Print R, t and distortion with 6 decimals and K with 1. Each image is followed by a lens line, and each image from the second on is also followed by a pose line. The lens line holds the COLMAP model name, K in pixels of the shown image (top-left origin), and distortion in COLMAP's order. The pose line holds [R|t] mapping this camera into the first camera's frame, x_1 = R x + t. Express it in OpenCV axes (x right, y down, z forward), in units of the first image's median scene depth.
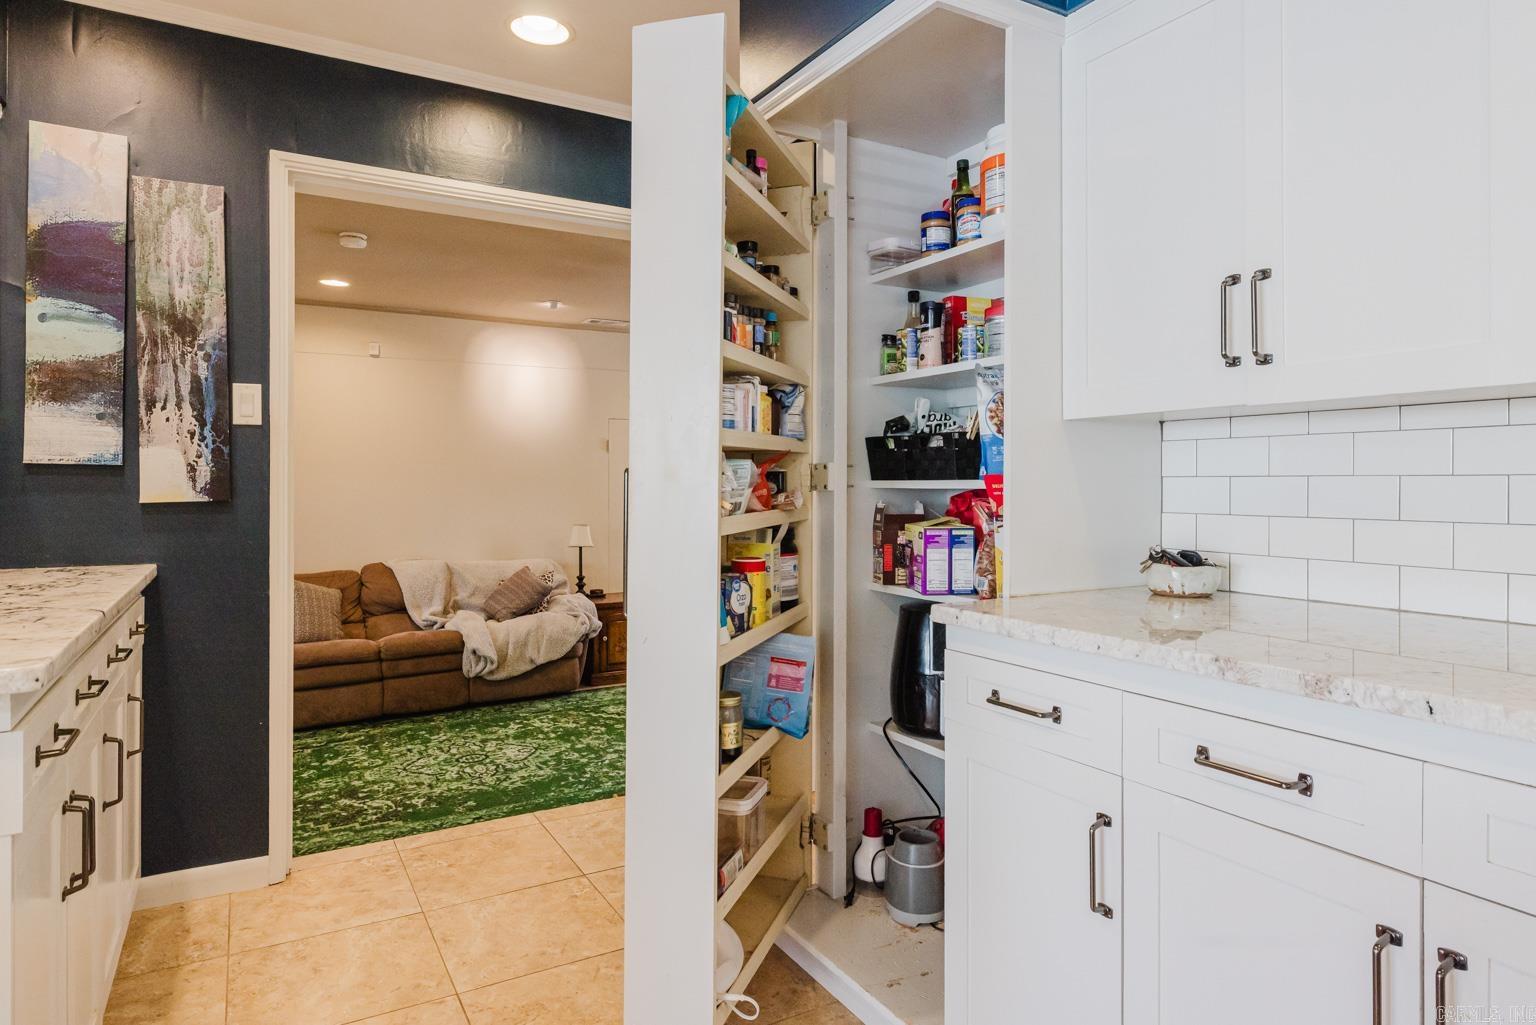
lens RADIAL K [[908.0, 0, 766.6], [0, 908.0, 475.0], [0, 0, 1]] dist [0.003436, 0.001010]
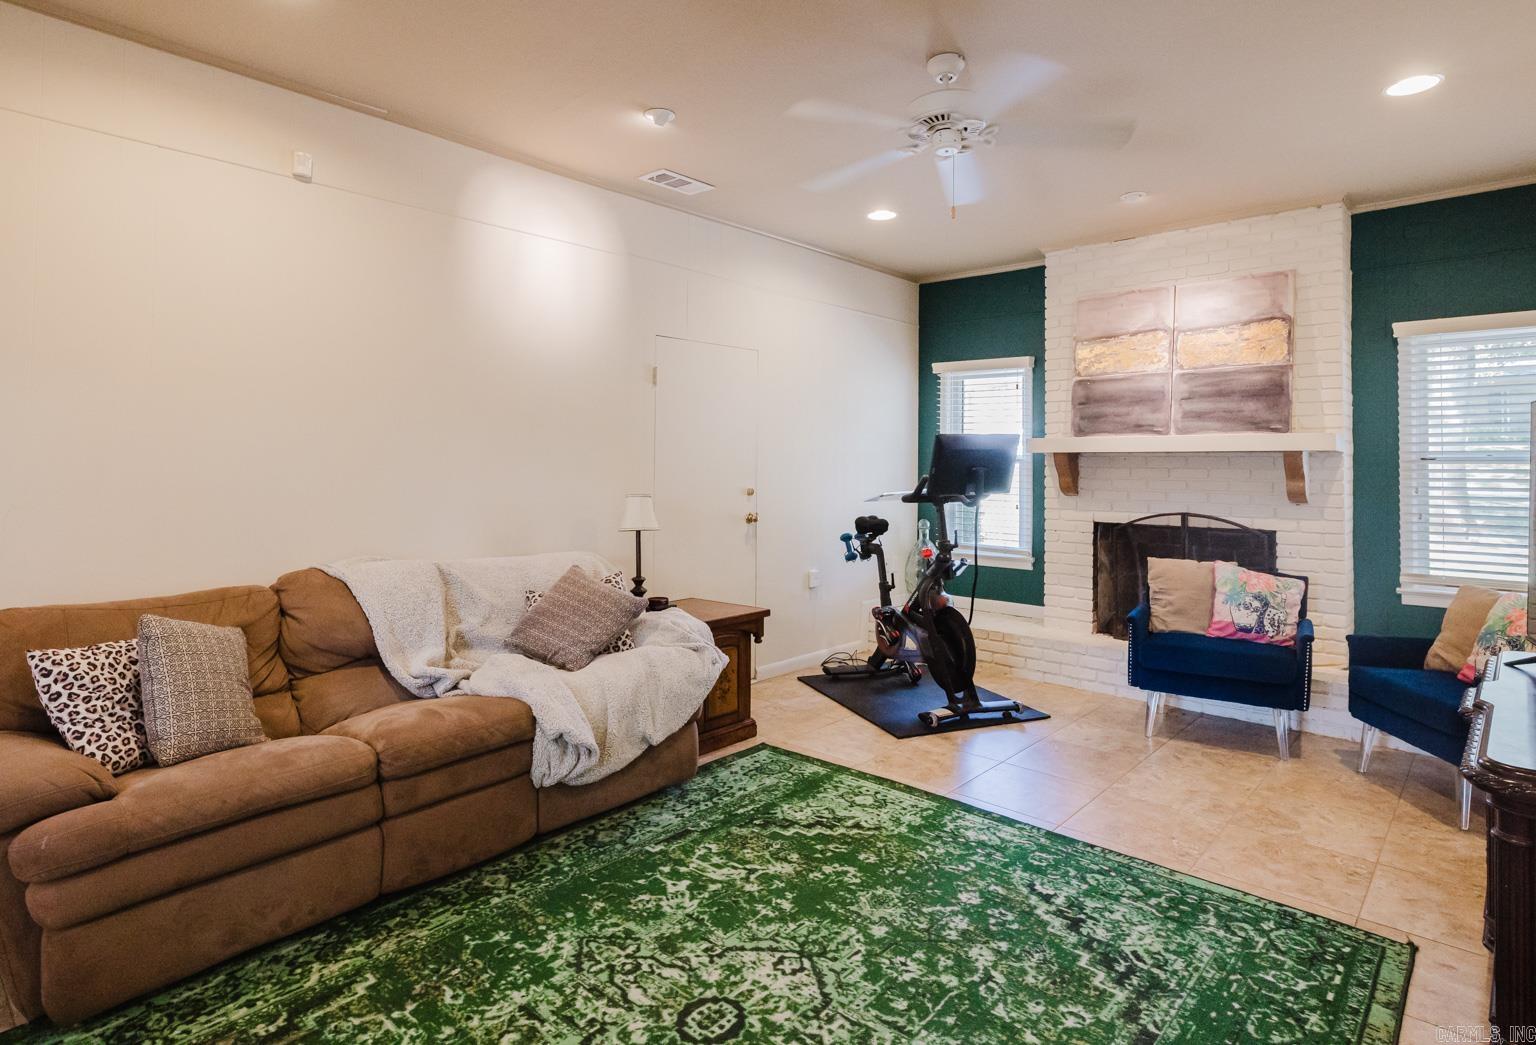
lens RADIAL K [[831.3, 0, 765.3], [0, 831.3, 450.5], [0, 0, 1]] dist [0.000315, 0.000404]
pose [[0.951836, 0.010406, 0.306431, -0.421148], [-0.005474, 0.999841, -0.016948, 0.046697], [-0.306559, 0.014454, 0.951742, 0.607135]]
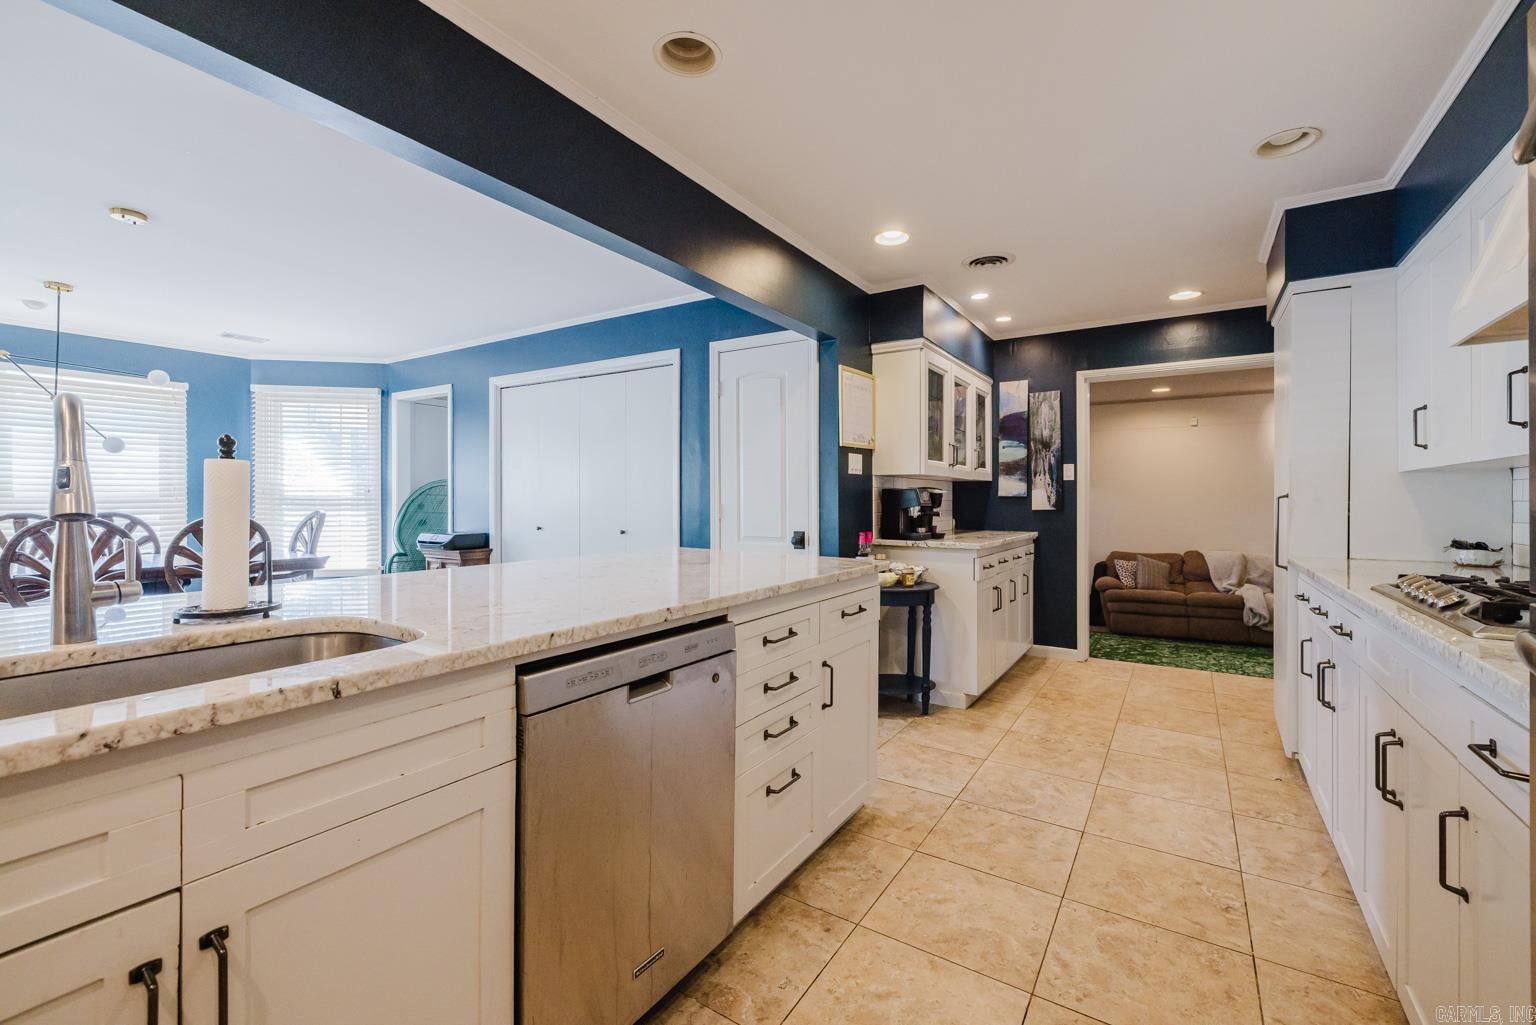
lens RADIAL K [[647.2, 0, 768.0], [0, 647.2, 512.5], [0, 0, 1]] dist [-0.000789, -0.000286]
pose [[0.459721, 0.016409, -0.887912, 0.338708], [0.006463, 0.999741, 0.021822, -0.004757], [0.888040, -0.015770, 0.459496, -0.305208]]
